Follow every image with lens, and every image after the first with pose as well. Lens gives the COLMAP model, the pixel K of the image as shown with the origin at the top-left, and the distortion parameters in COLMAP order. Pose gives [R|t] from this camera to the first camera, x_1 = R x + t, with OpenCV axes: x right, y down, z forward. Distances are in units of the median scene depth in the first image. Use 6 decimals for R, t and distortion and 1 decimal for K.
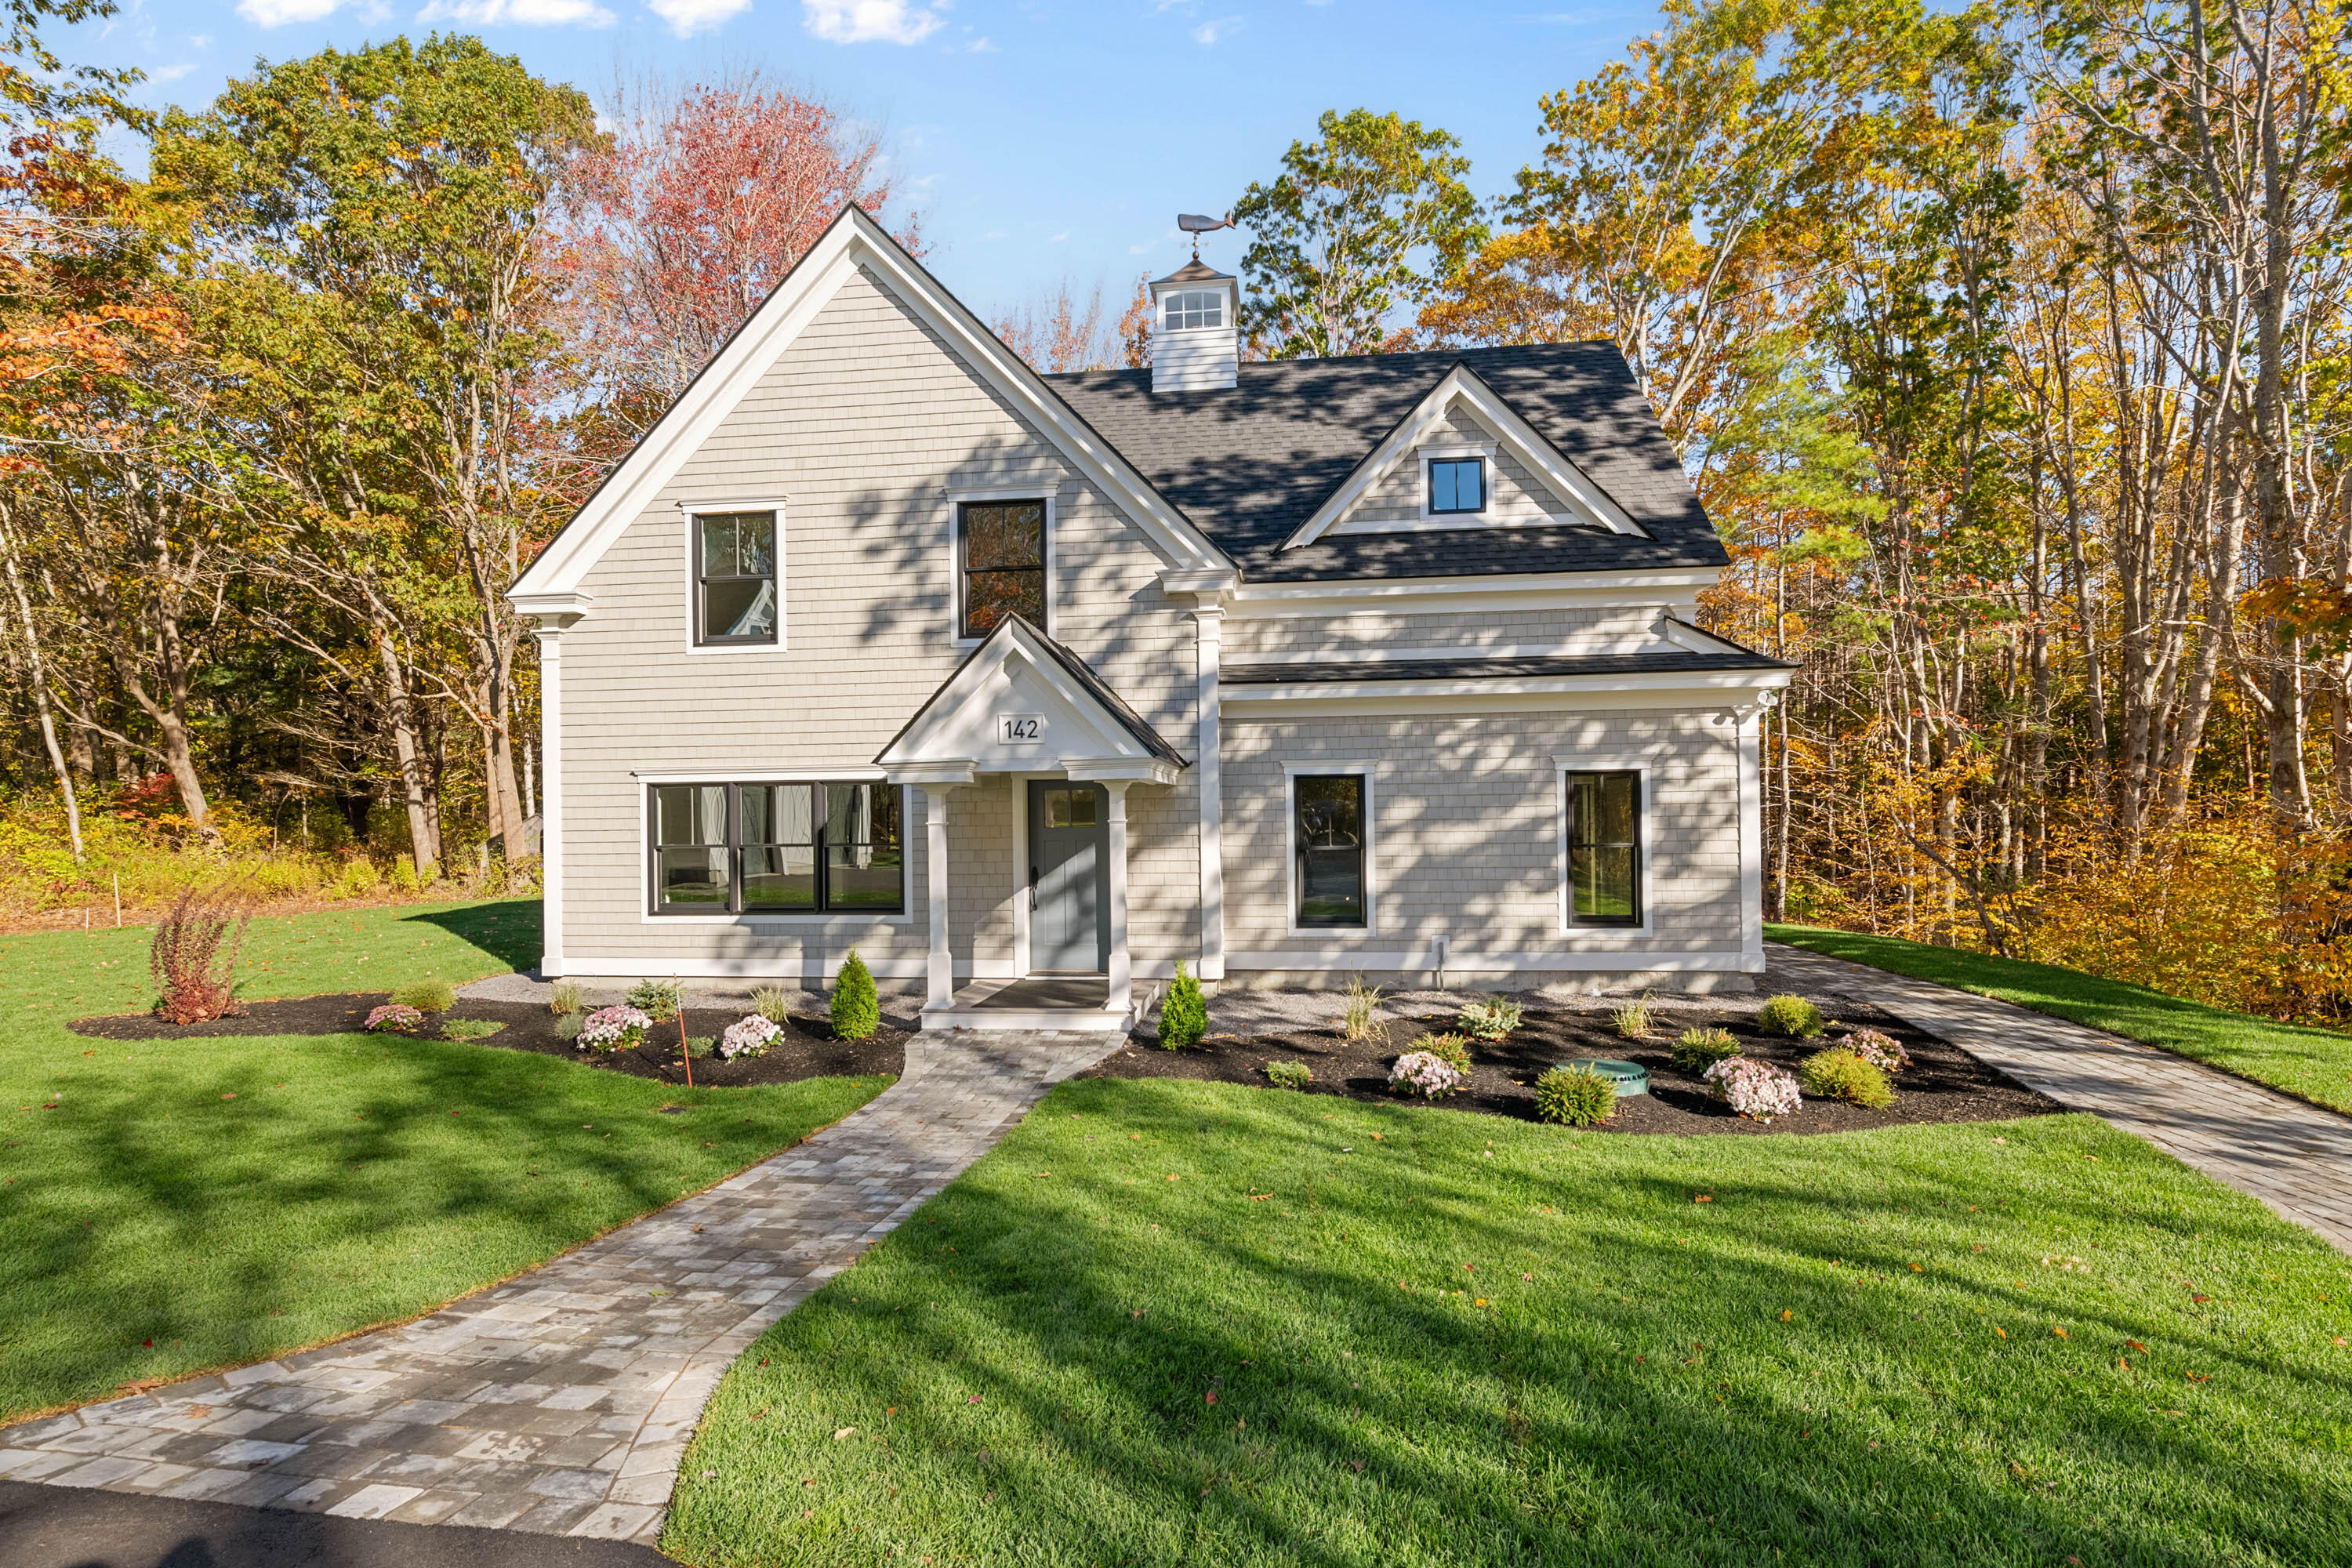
lens RADIAL K [[1147.9, 0, 1180.2], [0, 1147.9, 792.7], [0, 0, 1]] dist [-0.001604, 0.000222]
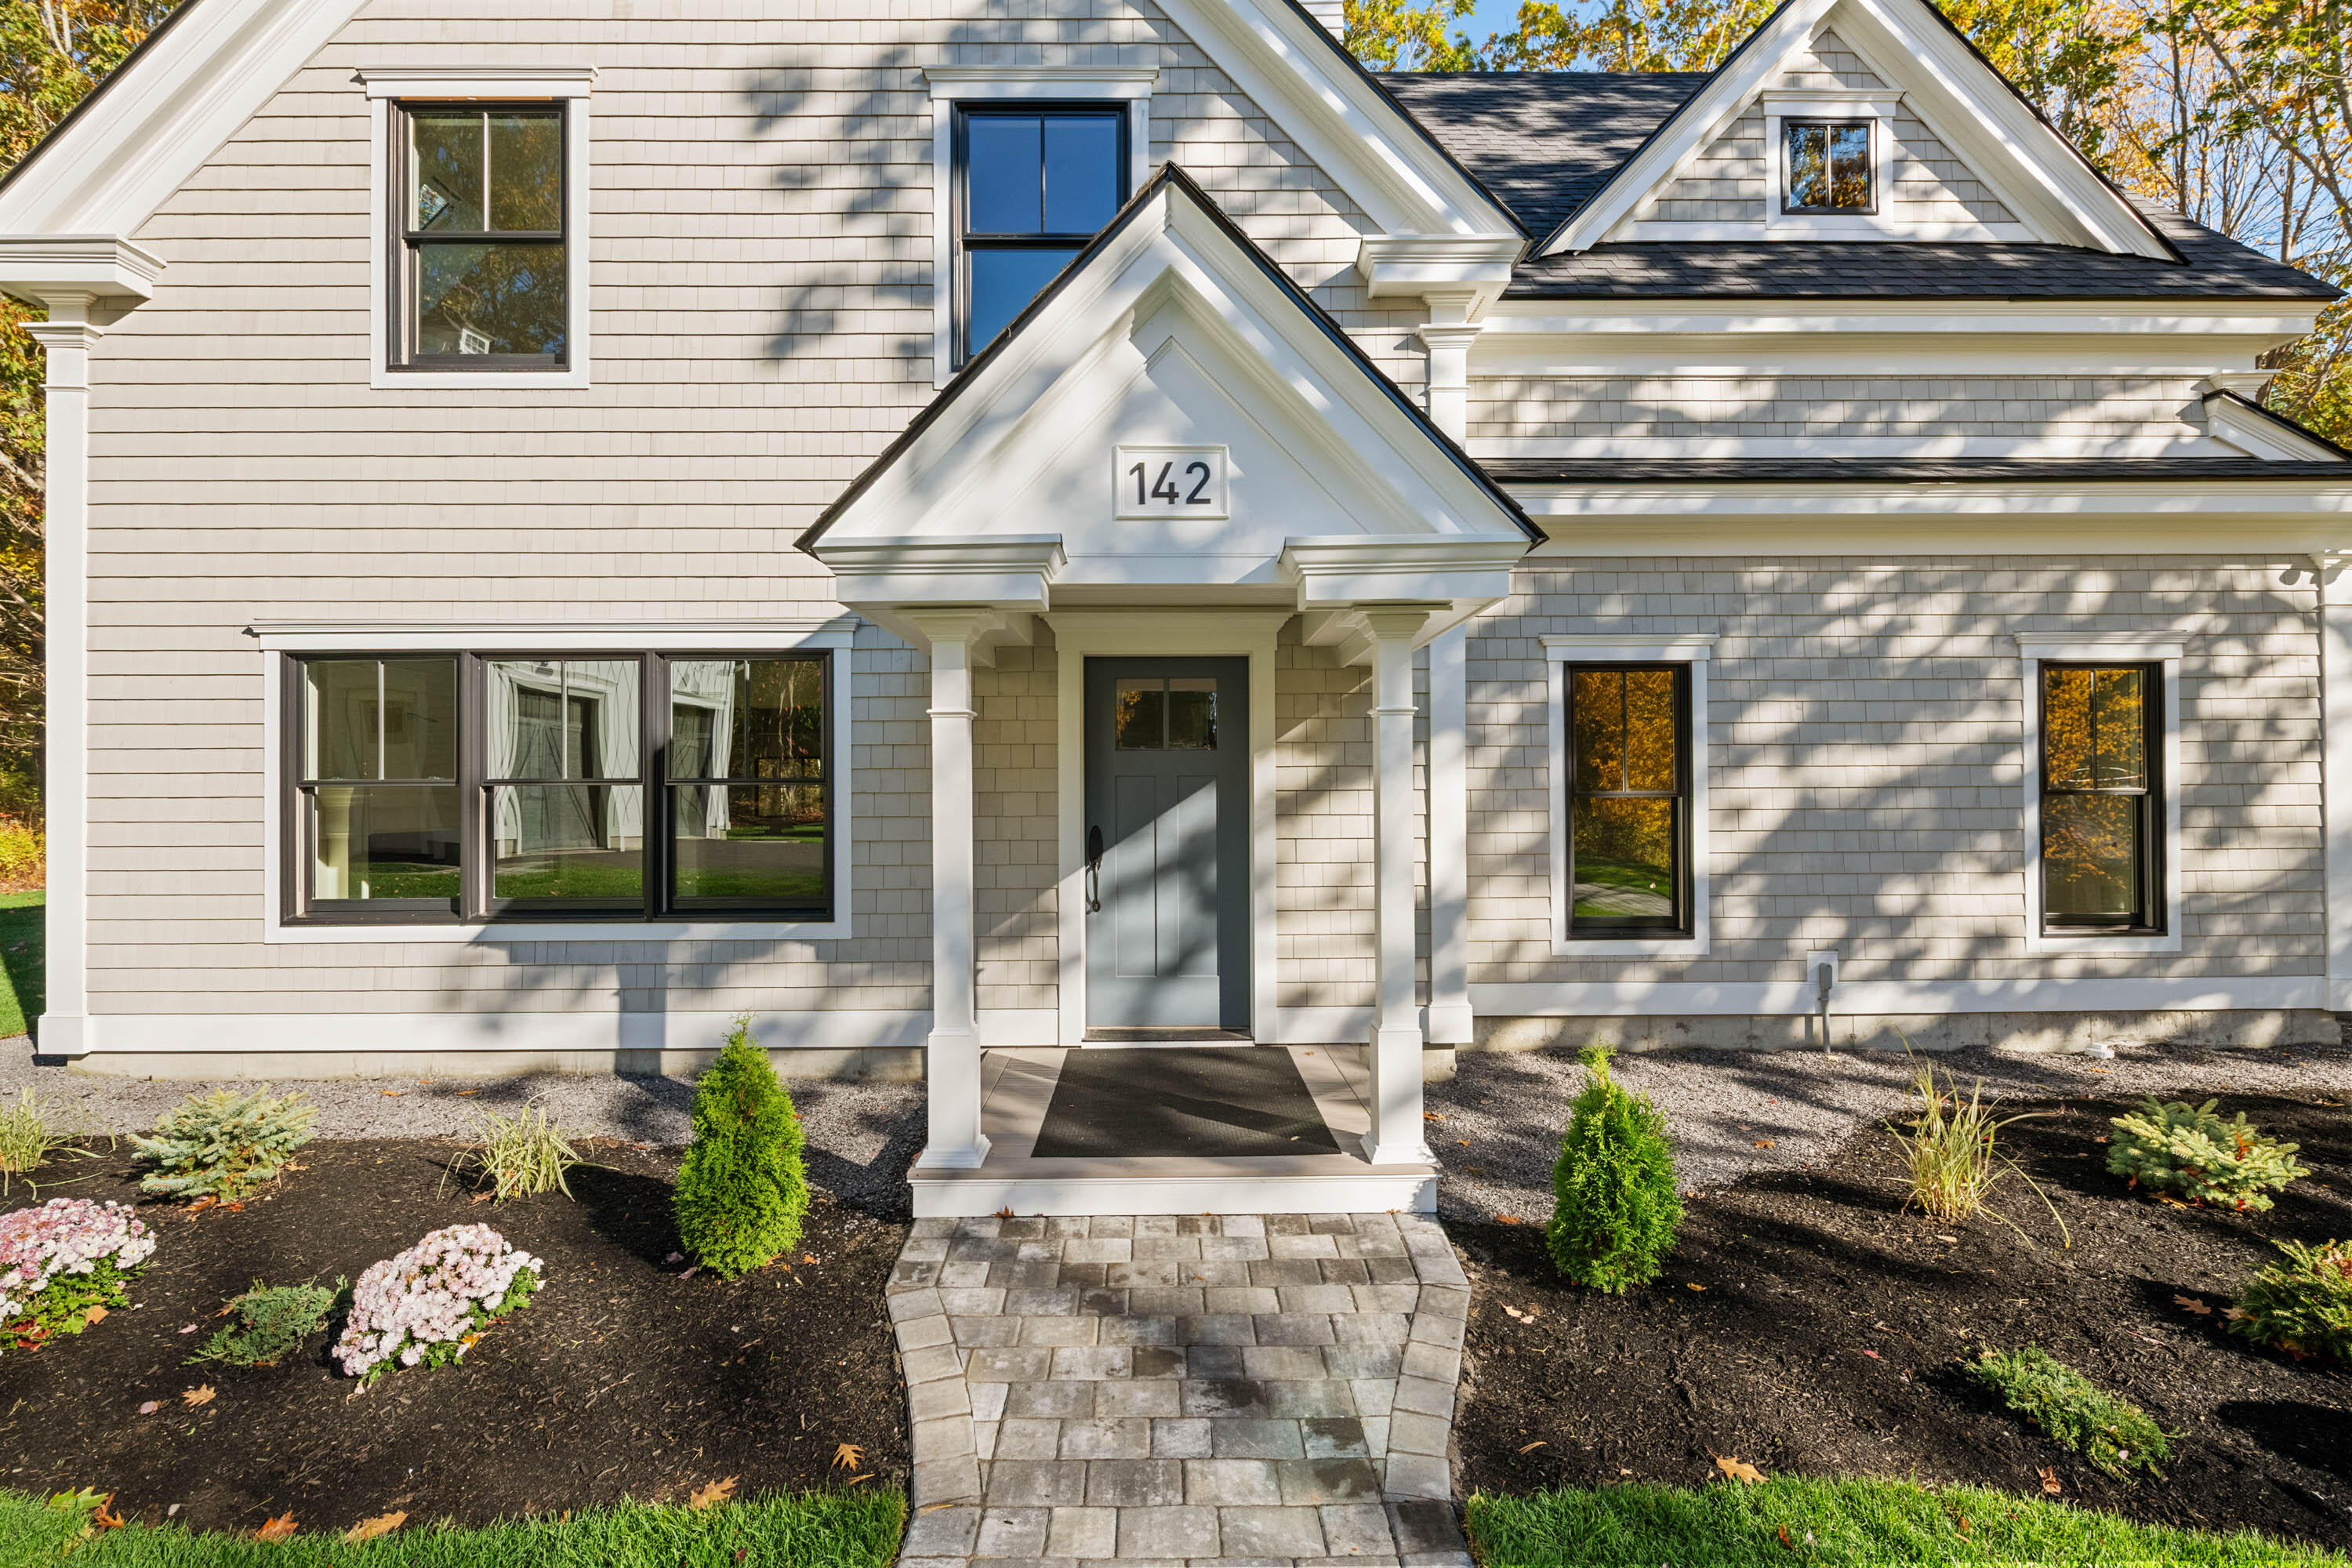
lens RADIAL K [[1070.7, 0, 1170.2], [0, 1070.7, 774.1], [0, 0, 1]] dist [0.002281, -0.000695]
pose [[0.990576, 0.009571, 0.136628, -0.163419], [-0.009119, 0.999951, -0.003935, 0.043863], [-0.136659, 0.002652, 0.990615, 0.528132]]
